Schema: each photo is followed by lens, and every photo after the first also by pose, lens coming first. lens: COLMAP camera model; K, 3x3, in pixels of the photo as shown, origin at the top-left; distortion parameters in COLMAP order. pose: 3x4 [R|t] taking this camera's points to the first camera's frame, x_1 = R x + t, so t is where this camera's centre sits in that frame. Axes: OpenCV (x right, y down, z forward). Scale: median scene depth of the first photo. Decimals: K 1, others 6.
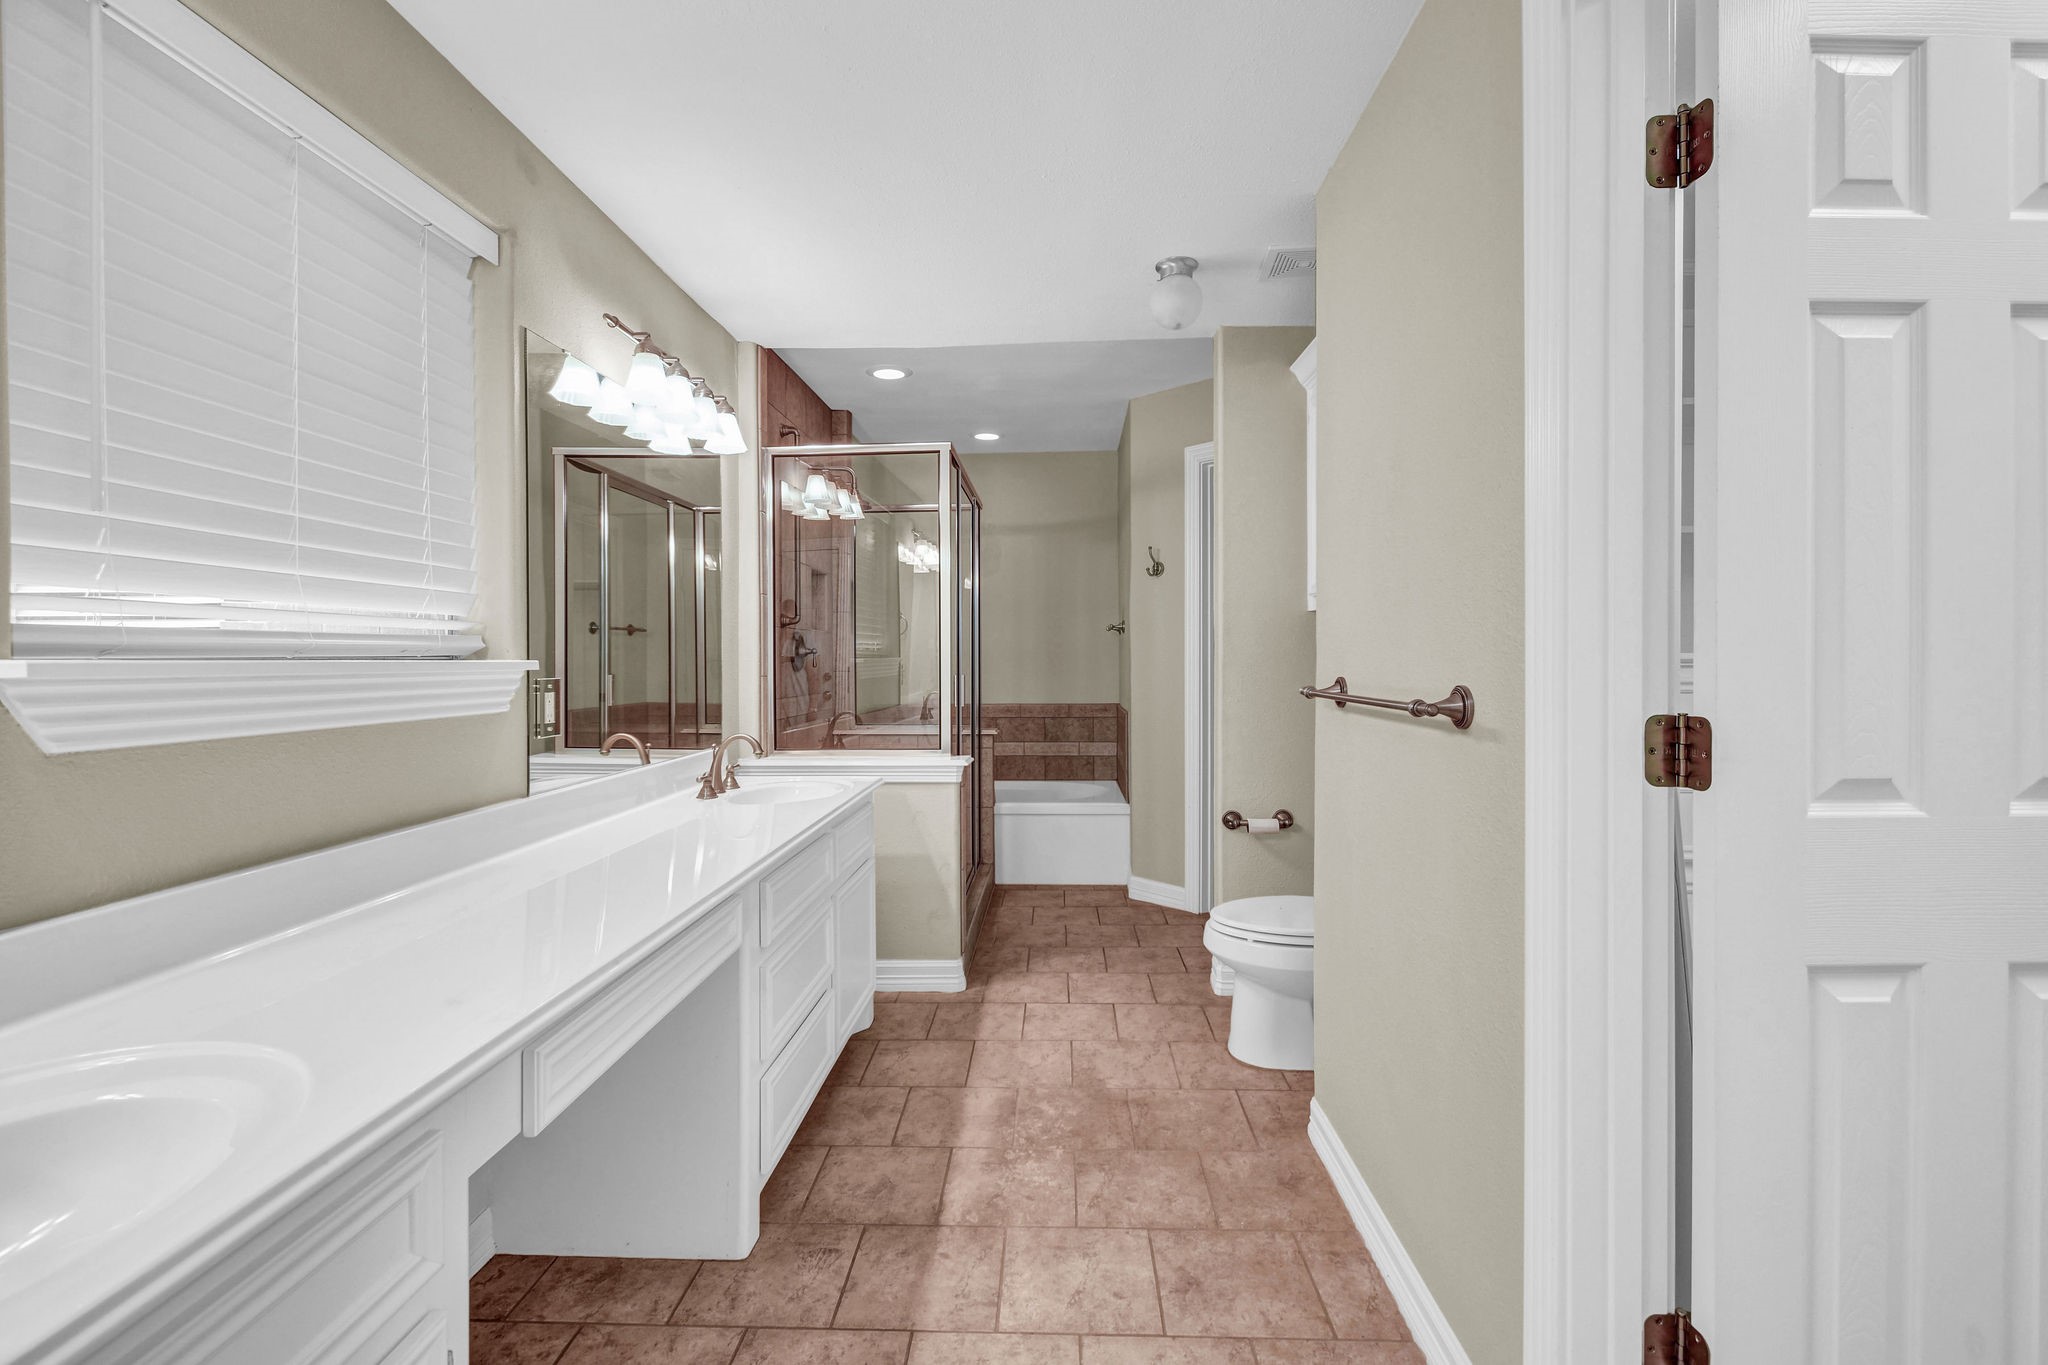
lens RADIAL K [[912.7, 0, 1024.3], [0, 912.7, 665.9], [0, 0, 1]] dist [0.002220, -0.002314]
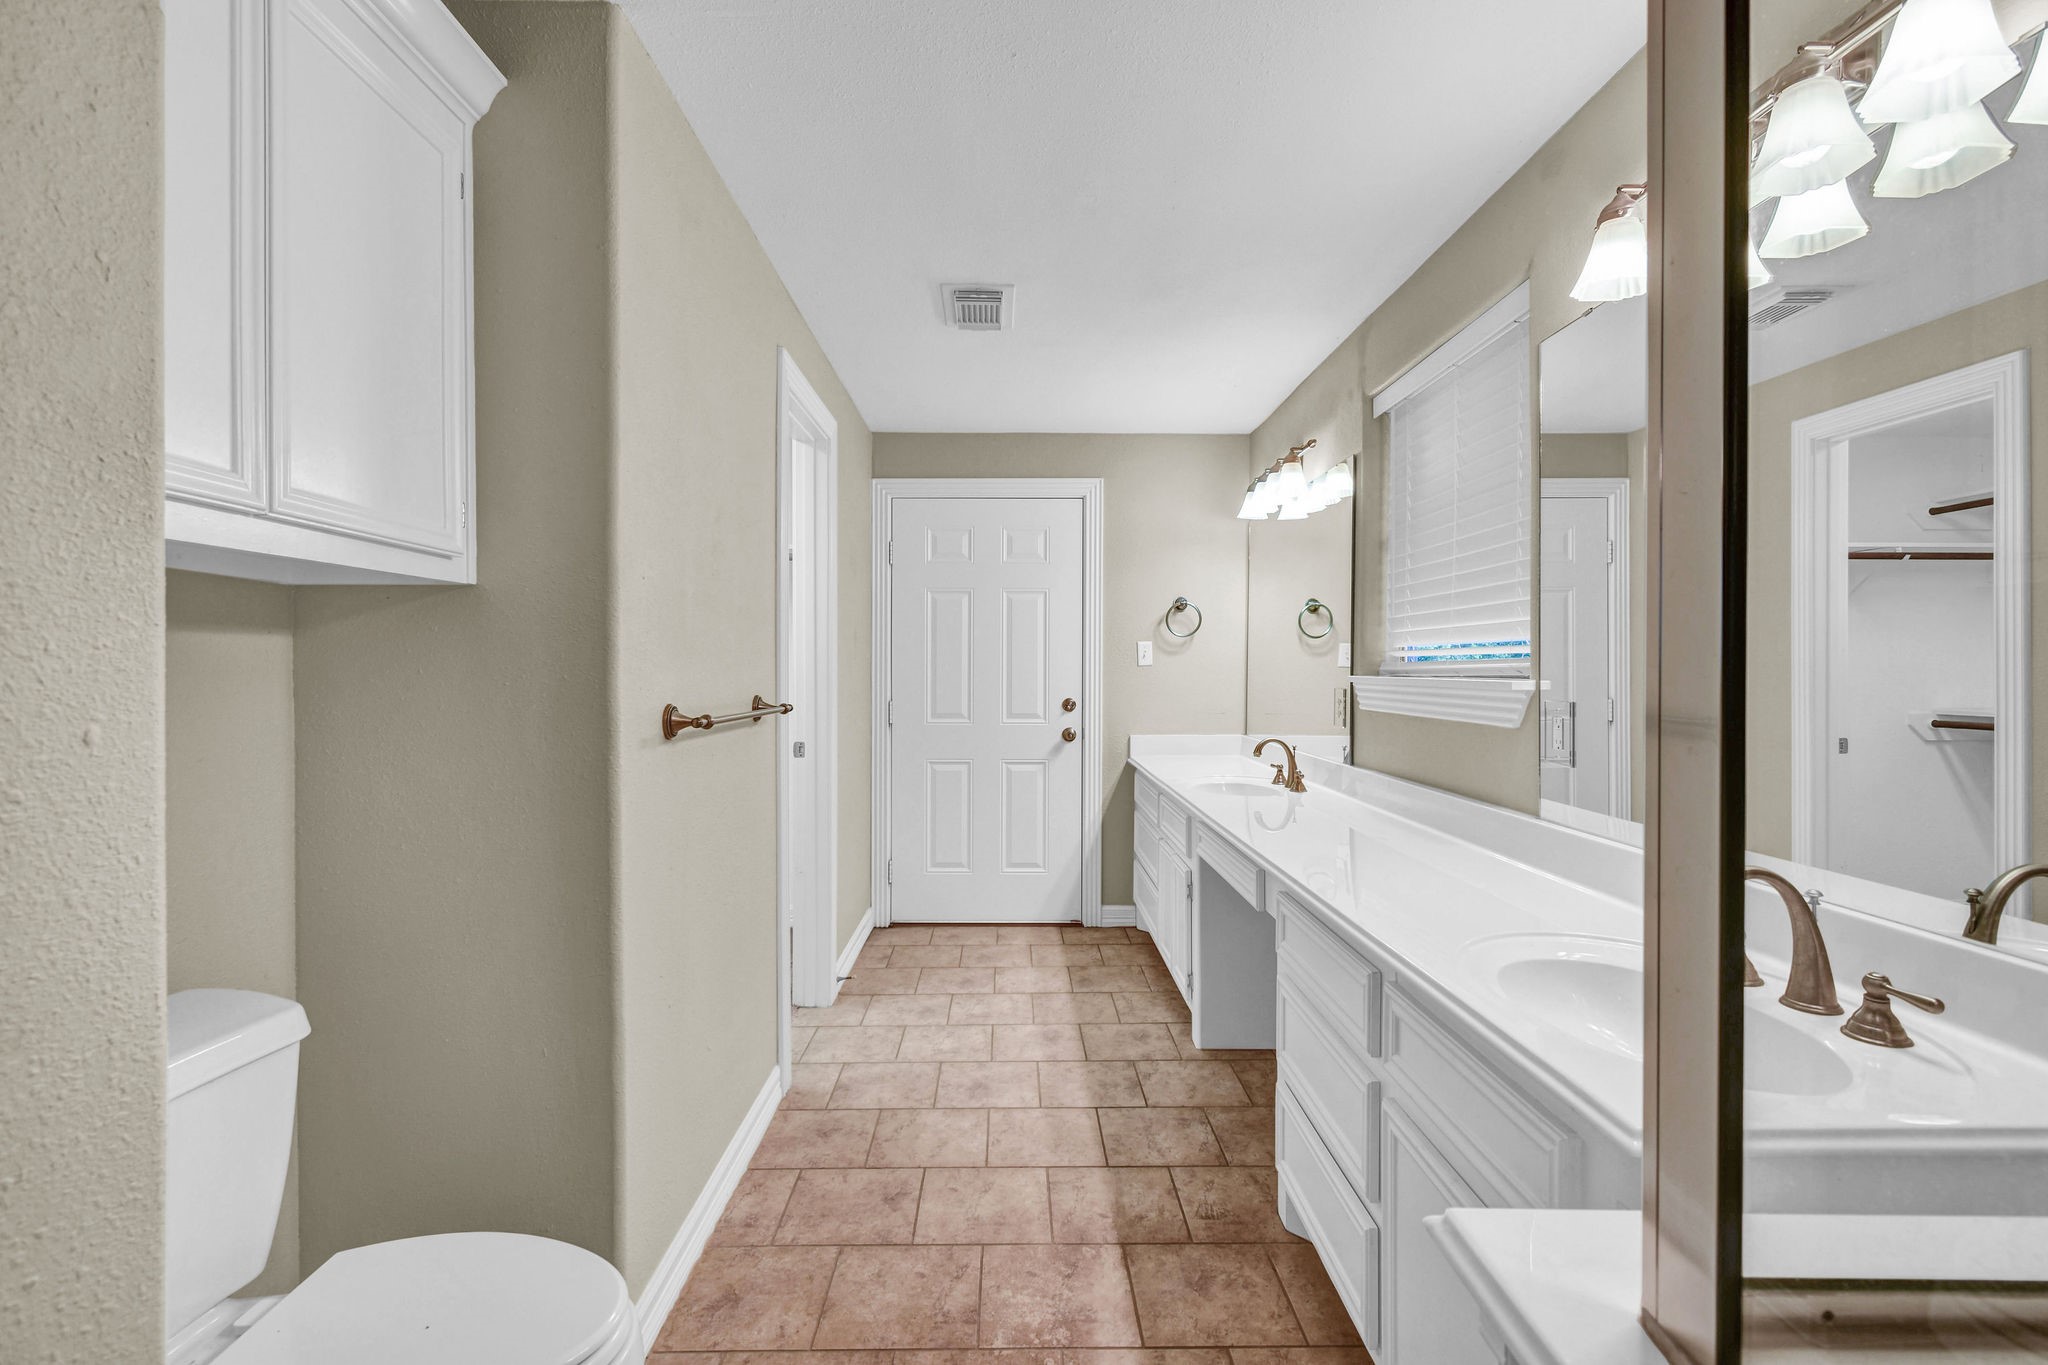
lens RADIAL K [[912.7, 0, 1017.3], [0, 912.7, 673.4], [0, 0, 1]] dist [0.002220, -0.002314]
pose [[-0.998904, 0.002210, -0.046748, 0.065258], [0.001535, 0.999894, 0.014450, -0.030259], [0.046775, 0.014363, -0.998802, 2.005551]]
